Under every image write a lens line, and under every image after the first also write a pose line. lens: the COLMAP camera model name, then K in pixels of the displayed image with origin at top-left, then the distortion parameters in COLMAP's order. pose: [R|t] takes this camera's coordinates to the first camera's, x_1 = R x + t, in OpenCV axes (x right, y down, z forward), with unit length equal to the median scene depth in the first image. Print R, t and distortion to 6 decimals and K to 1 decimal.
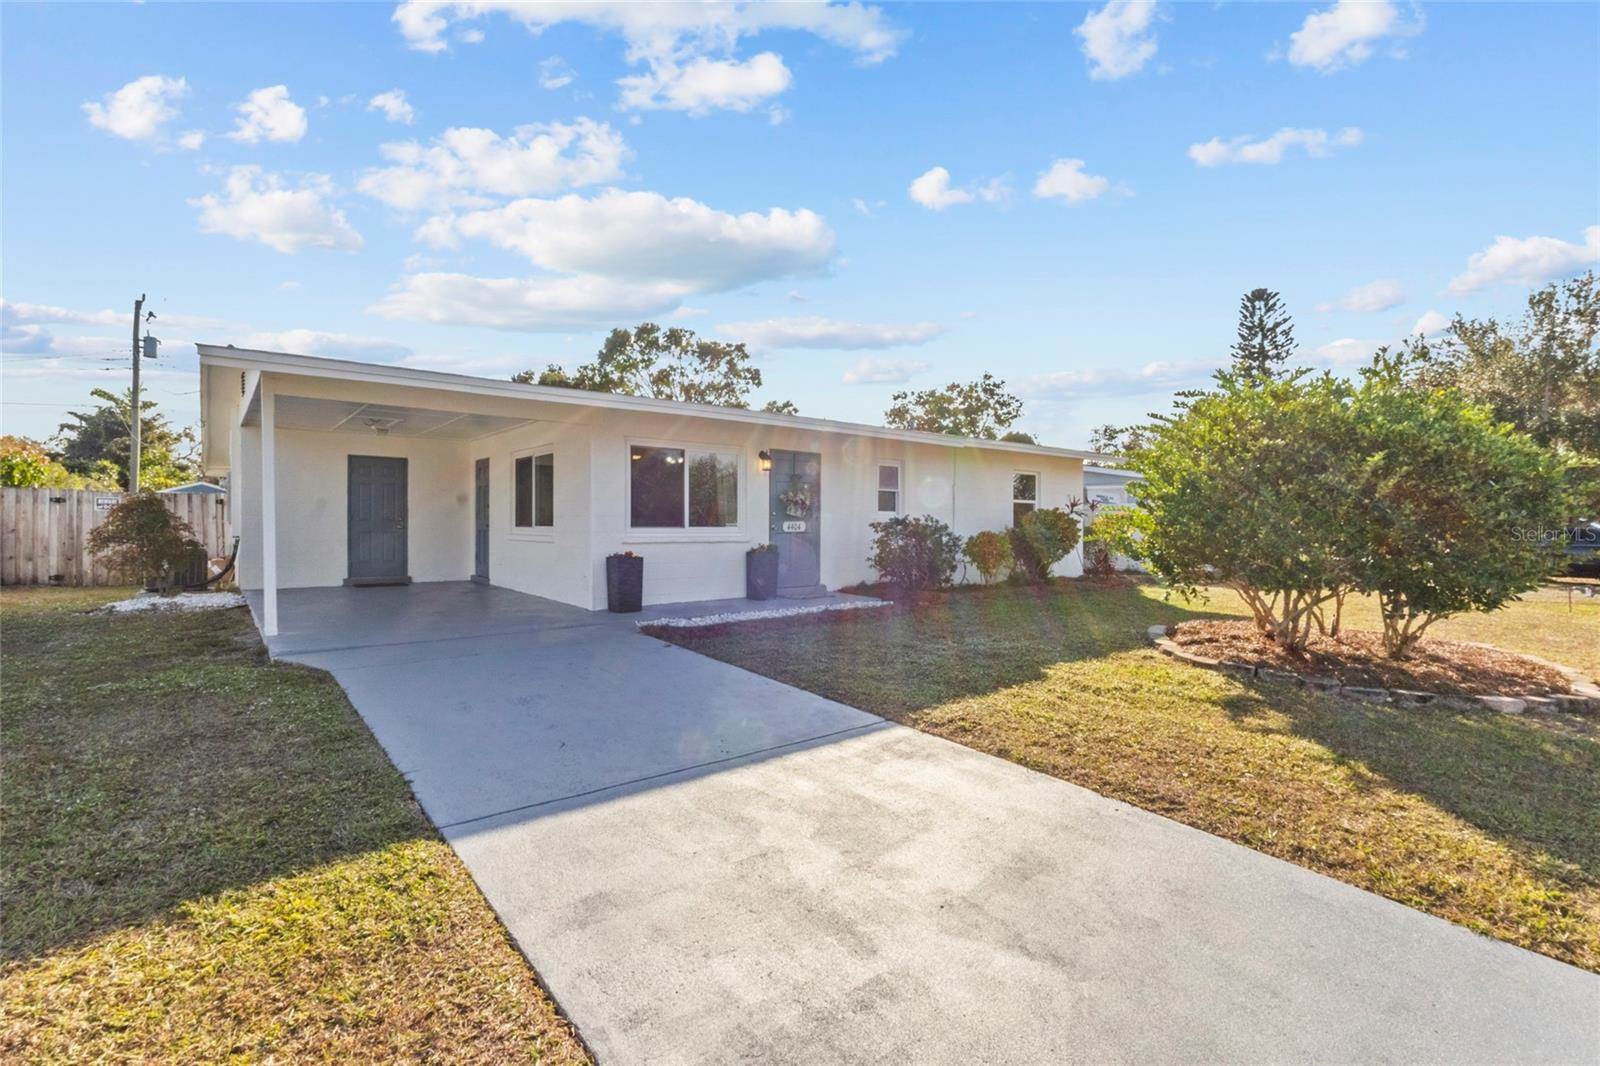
lens RADIAL K [[733.8, 0, 798.0], [0, 733.8, 528.6], [0, 0, 1]] dist [0.002649, 0.001006]
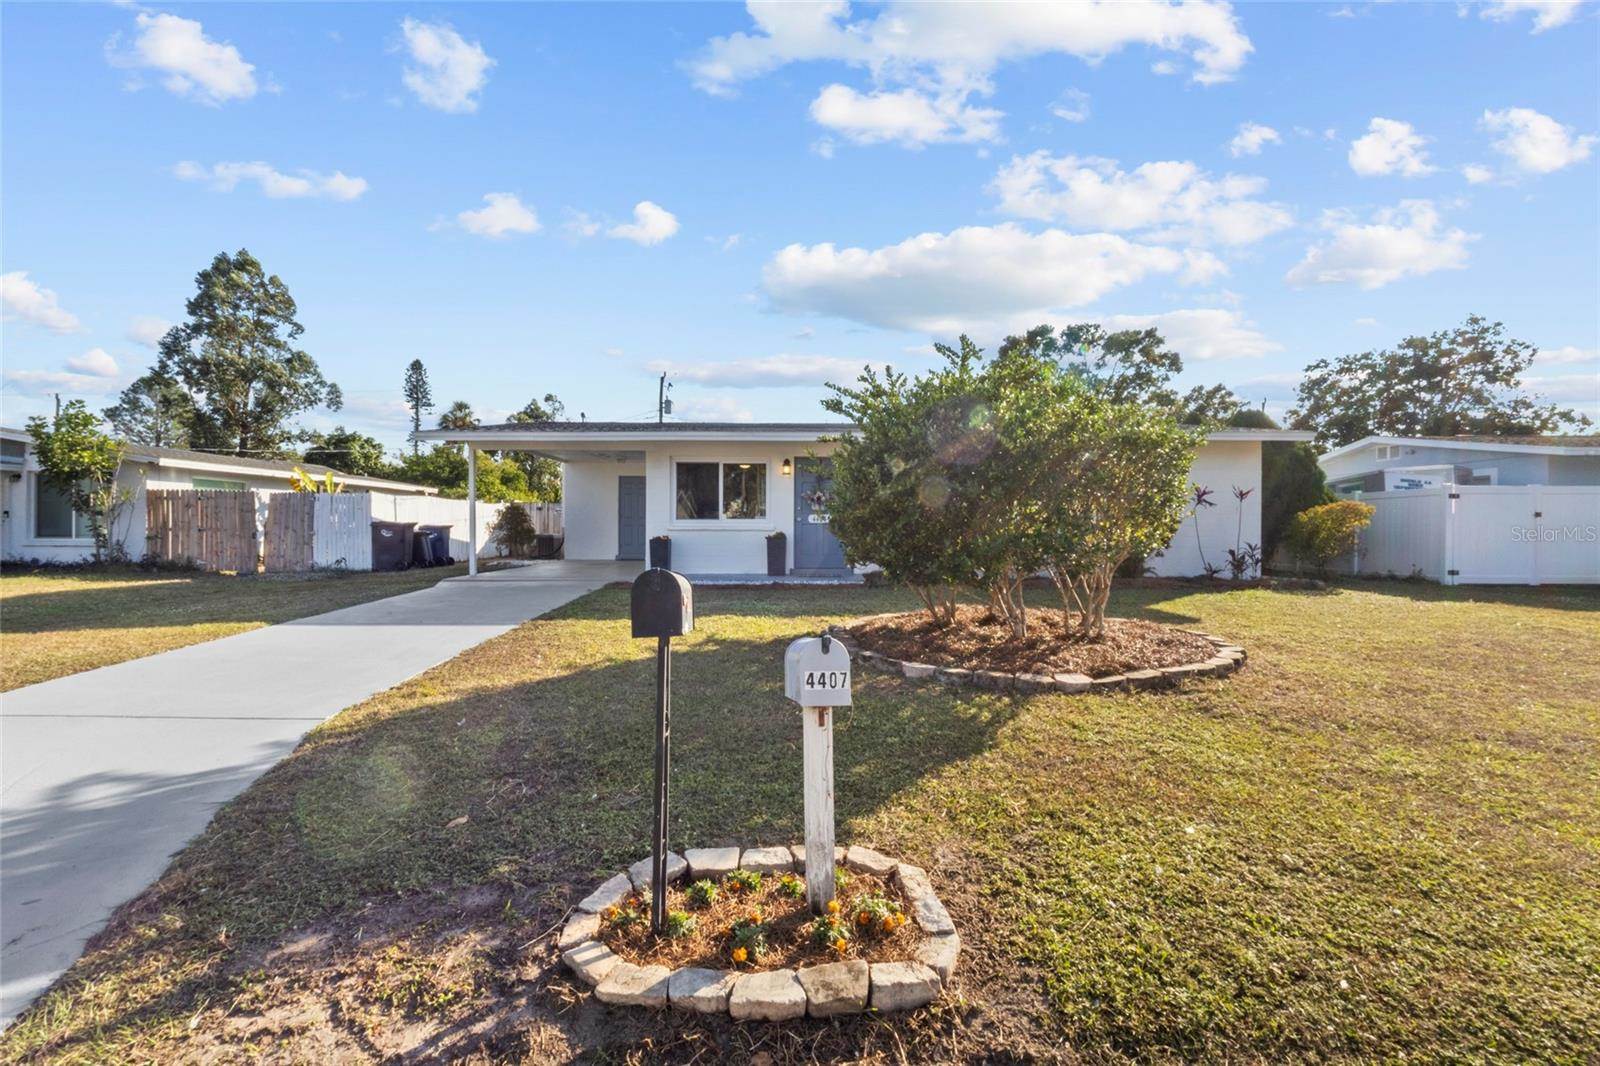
lens RADIAL K [[733.8, 0, 798.0], [0, 733.8, 528.6], [0, 0, 1]] dist [0.002649, 0.001006]
pose [[0.773095, -0.000290, -0.634290, 0.200157], [-0.003790, 0.999980, -0.005076, 0.005464], [0.634279, 0.006328, 0.773078, 0.012376]]
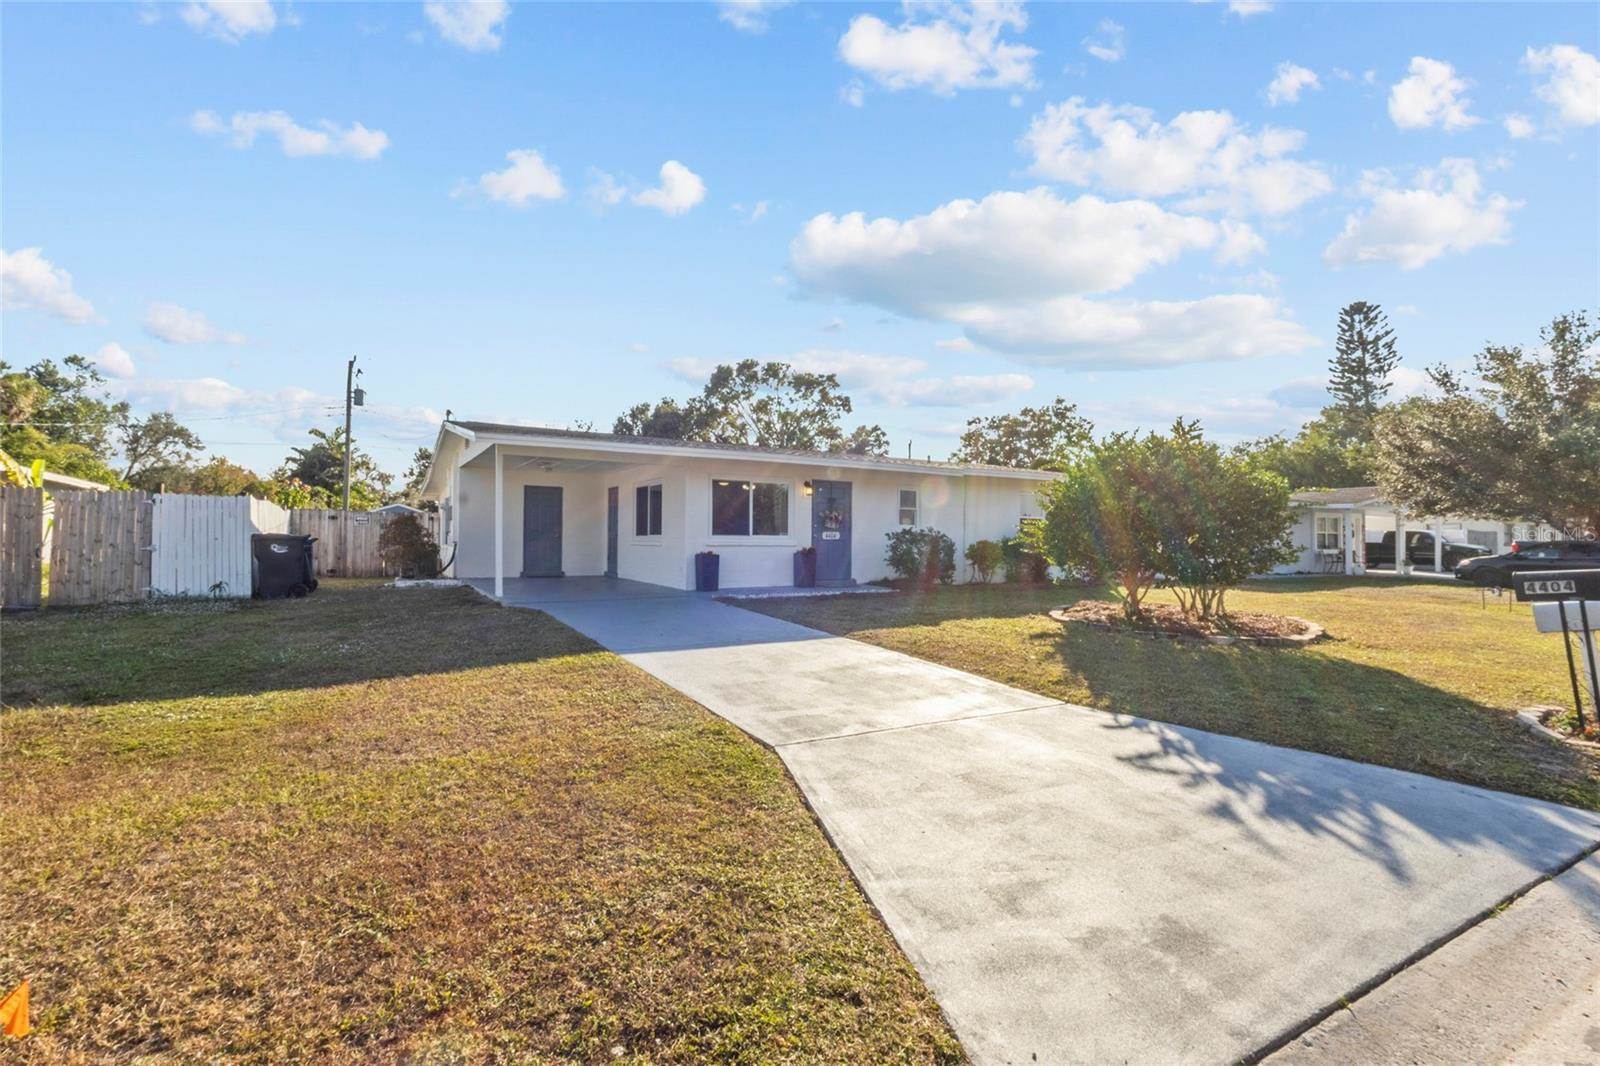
lens RADIAL K [[733.8, 0, 798.0], [0, 733.8, 528.6], [0, 0, 1]] dist [0.002649, 0.001006]
pose [[0.989592, 0.000566, -0.143902, 0.035935], [-0.004068, 0.999703, -0.024038, 0.004799], [0.143845, 0.024373, 0.989300, -0.100081]]
